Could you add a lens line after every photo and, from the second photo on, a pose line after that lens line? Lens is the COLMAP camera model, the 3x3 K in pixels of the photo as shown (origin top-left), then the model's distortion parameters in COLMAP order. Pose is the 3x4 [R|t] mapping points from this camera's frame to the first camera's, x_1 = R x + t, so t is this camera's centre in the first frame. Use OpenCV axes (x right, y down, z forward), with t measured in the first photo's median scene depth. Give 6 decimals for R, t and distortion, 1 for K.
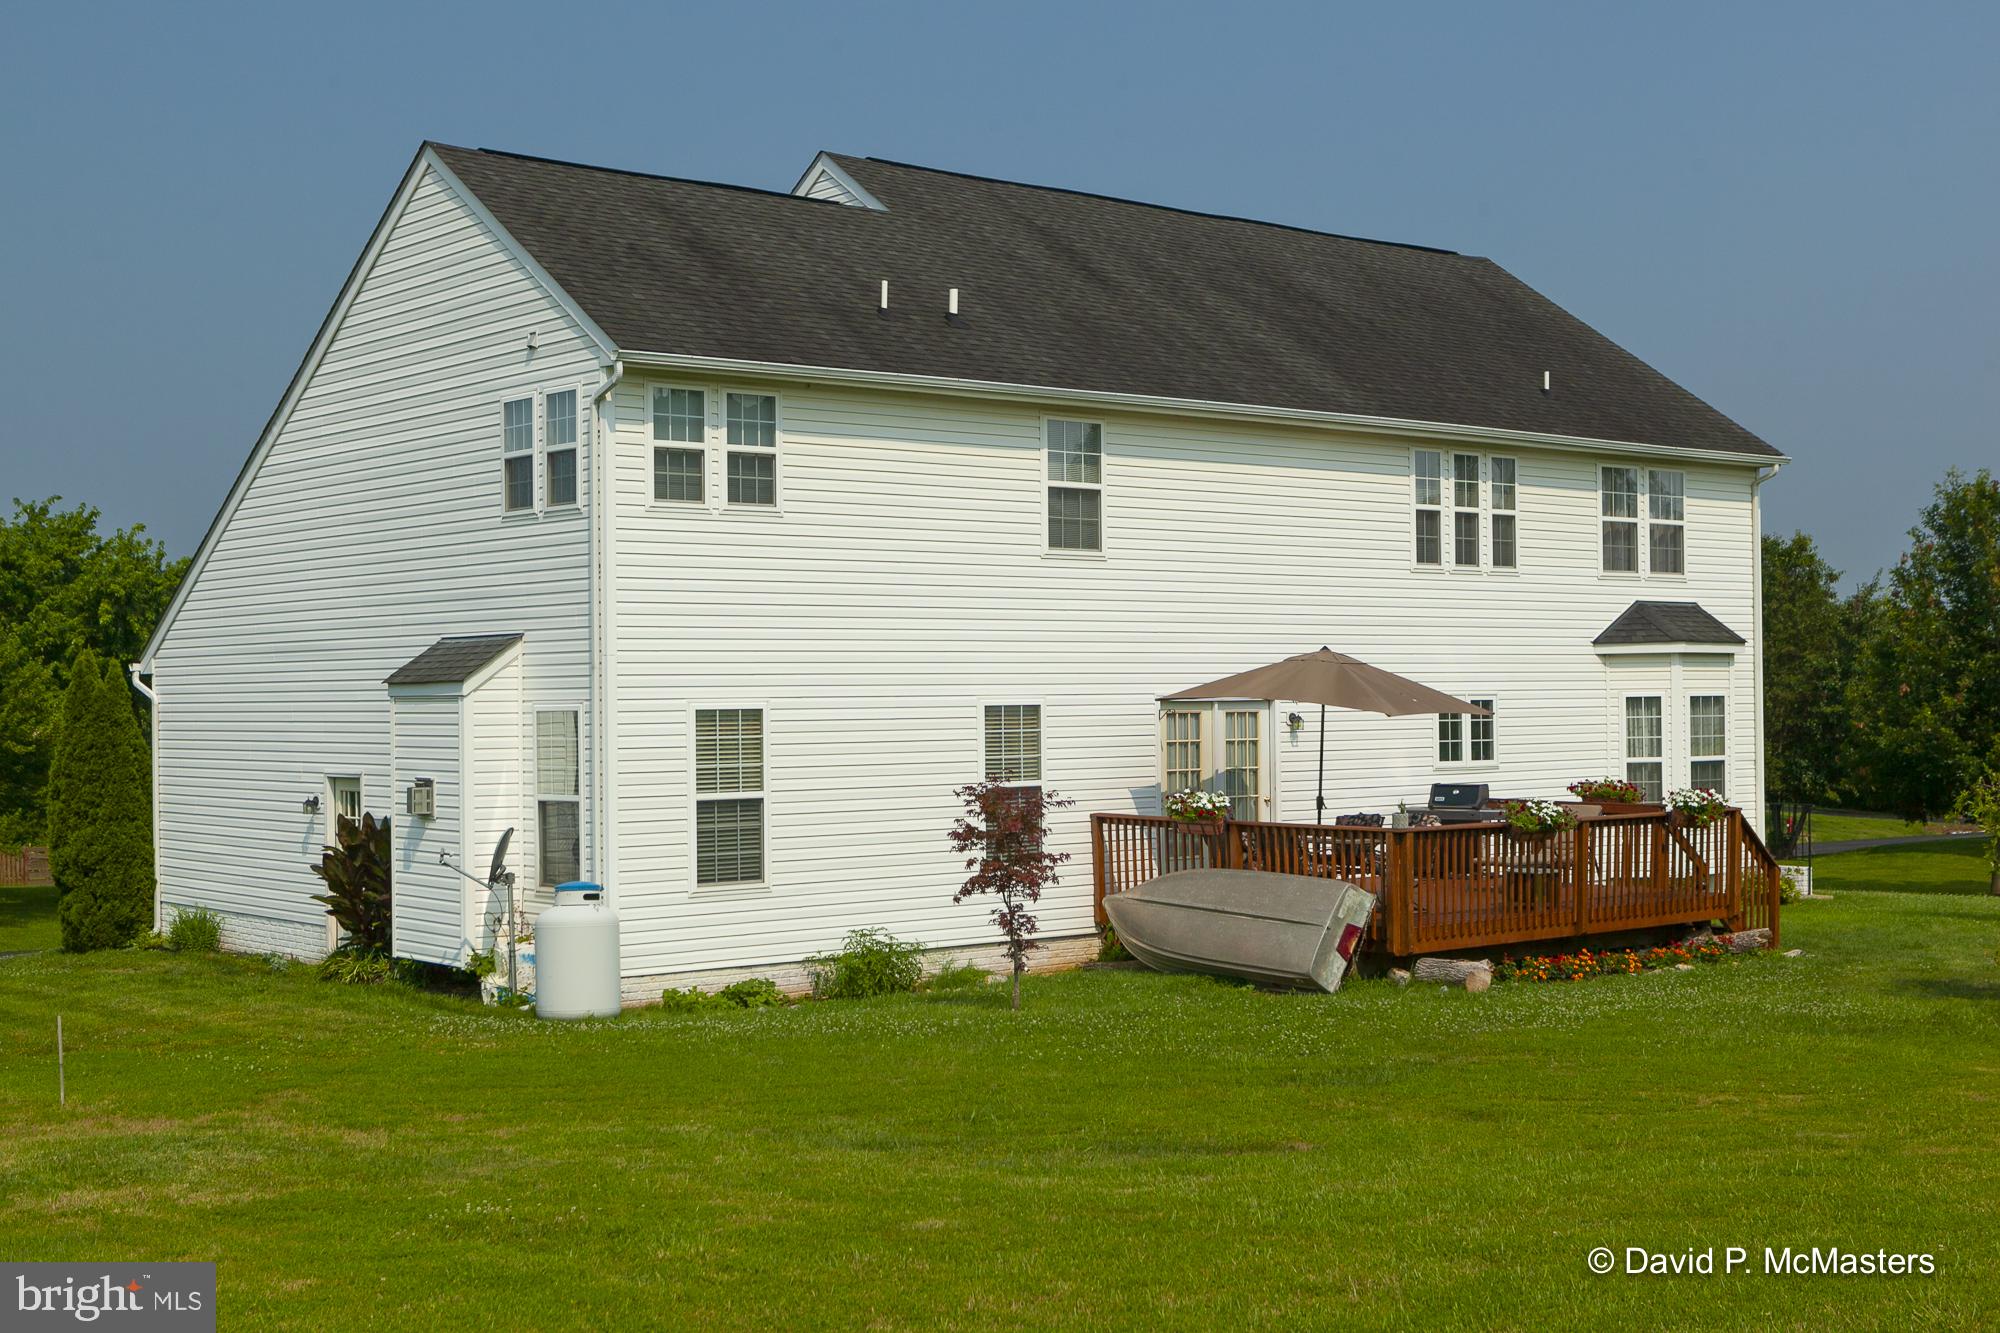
lens RADIAL K [[2518.5, 0, 1000.0], [0, 2518.5, 666.5], [0, 0, 1]] dist [-0.010438, -0.037647]
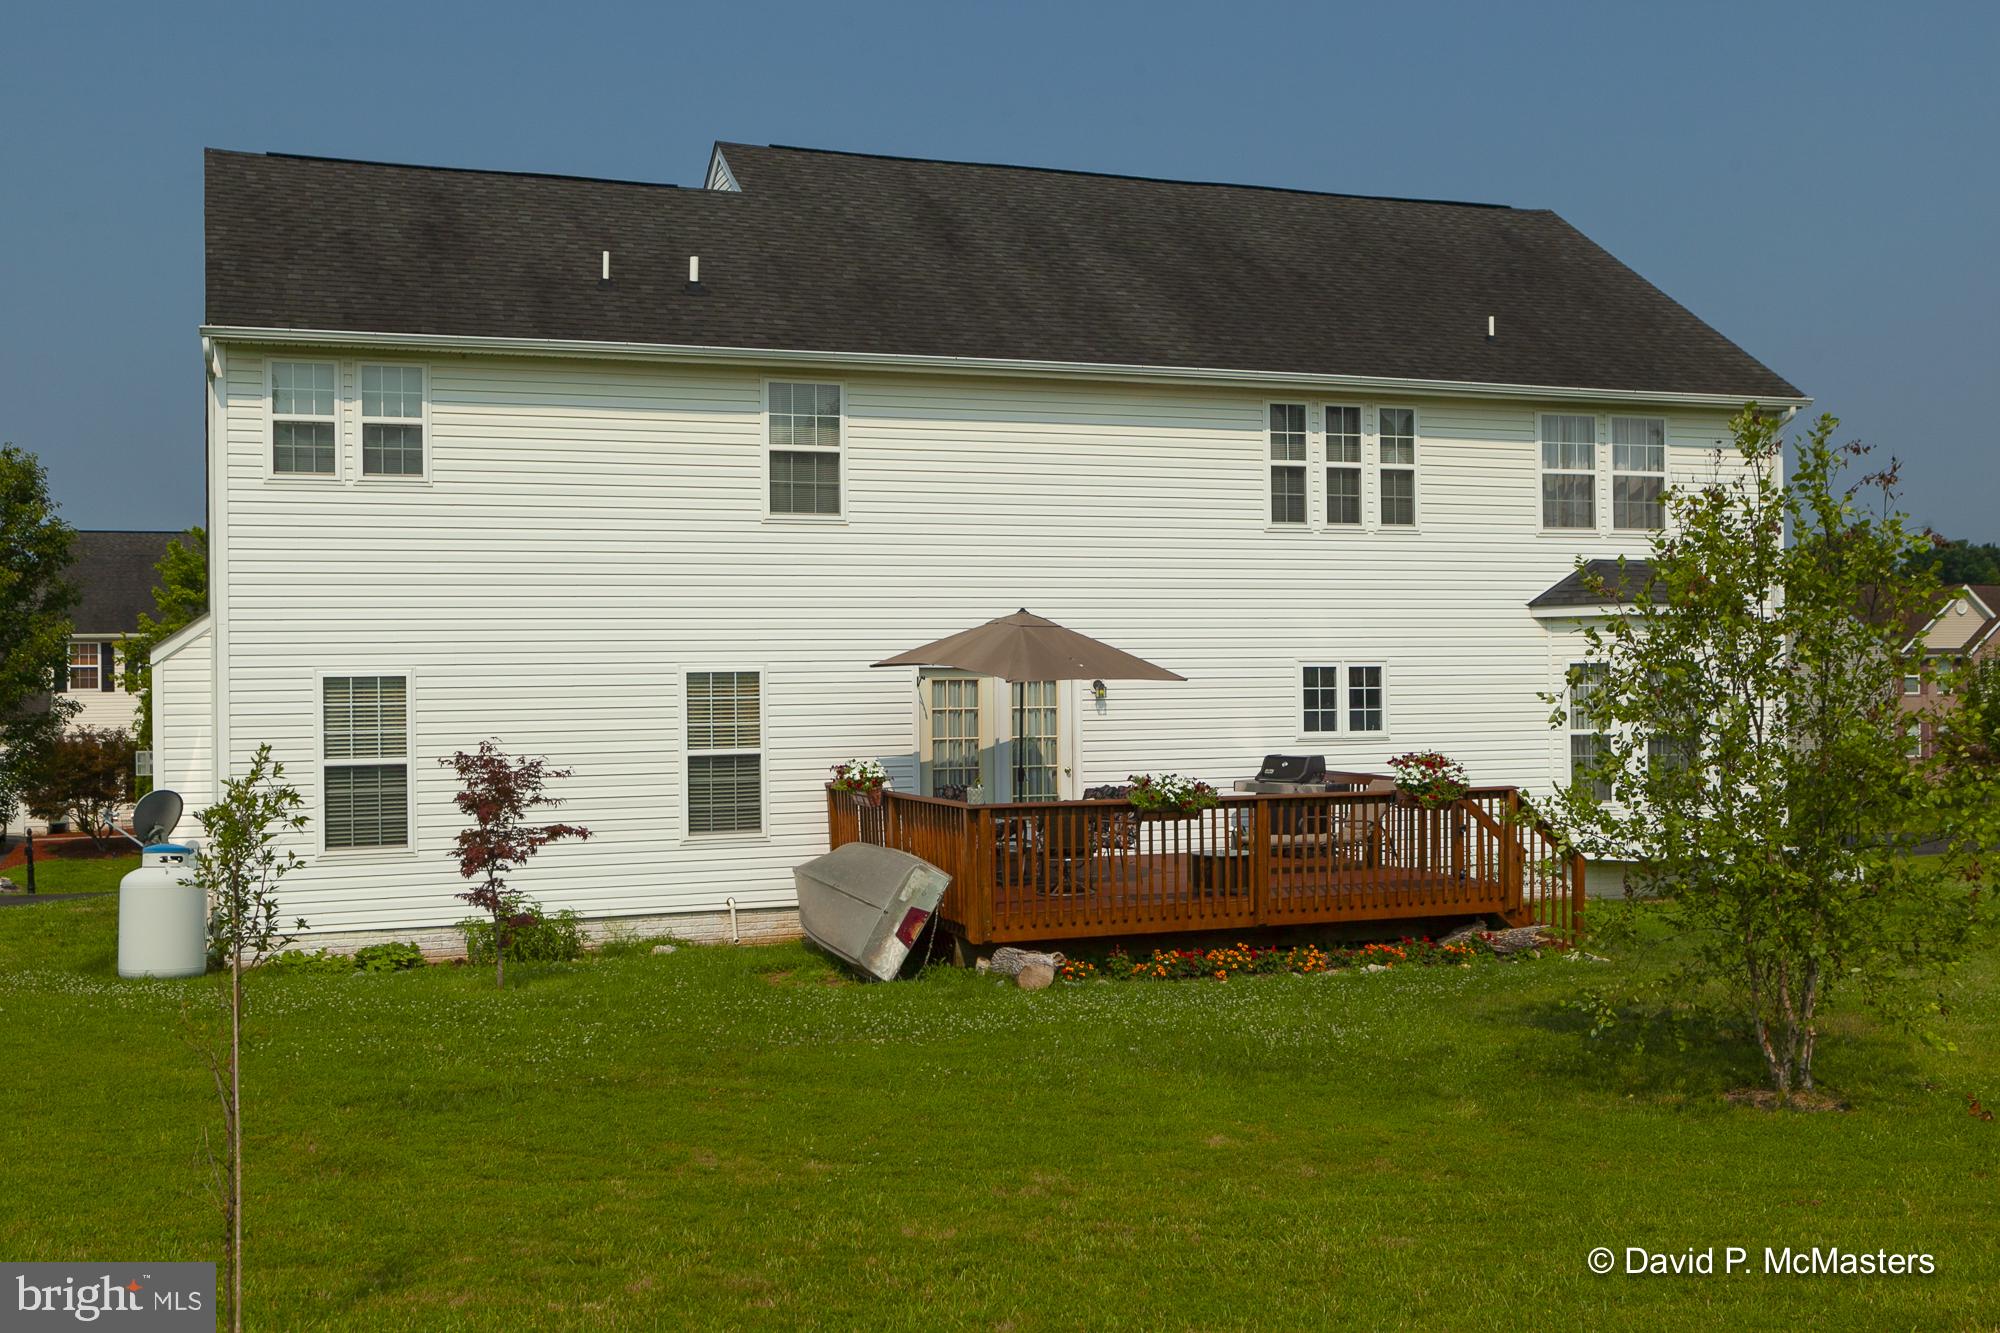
lens RADIAL K [[2102.8, 0, 1000.0], [0, 2102.8, 666.5], [0, 0, 1]] dist [-0.005327, -0.003436]
pose [[0.949072, -0.003663, -0.315037, 0.355677], [0.006754, 0.999939, 0.008720, 0.006324], [0.314986, -0.010403, 0.949039, 0.241689]]
